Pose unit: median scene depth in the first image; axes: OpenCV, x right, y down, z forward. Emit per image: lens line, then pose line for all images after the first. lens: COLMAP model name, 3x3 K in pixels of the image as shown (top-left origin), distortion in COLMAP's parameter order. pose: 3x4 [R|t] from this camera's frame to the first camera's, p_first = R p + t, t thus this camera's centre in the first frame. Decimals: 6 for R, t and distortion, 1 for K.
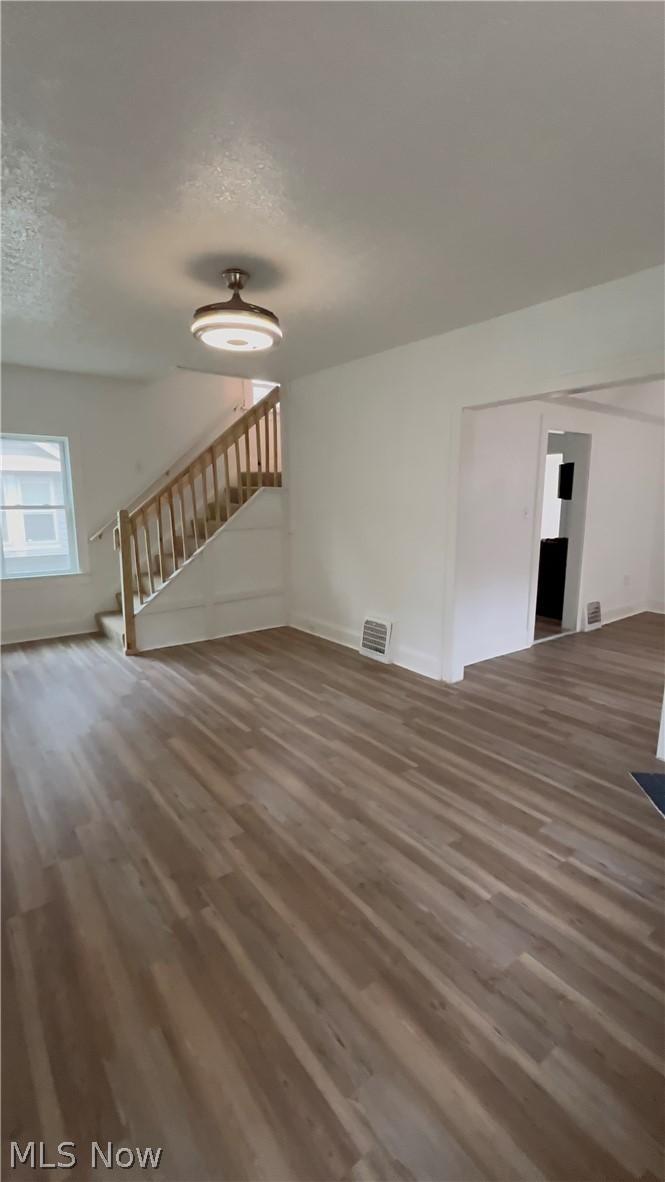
lens RADIAL K [[531.4, 0, 343.0], [0, 531.4, 600.7], [0, 0, 1]] dist [-0.005426, -0.000718]
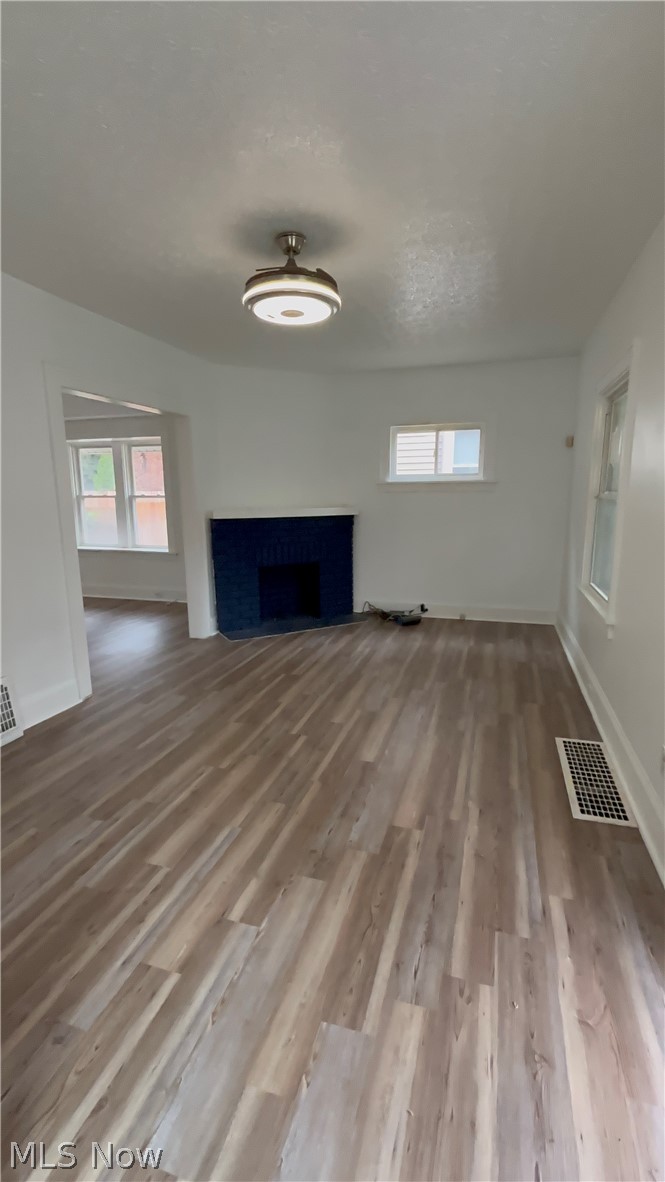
lens RADIAL K [[531.4, 0, 337.8], [0, 531.4, 587.8], [0, 0, 1]] dist [-0.005426, -0.000718]
pose [[-0.588655, -0.140344, 0.796108, -1.062315], [0.163946, 0.943622, 0.287573, -0.299910], [-0.791585, 0.299800, -0.532460, 1.587349]]
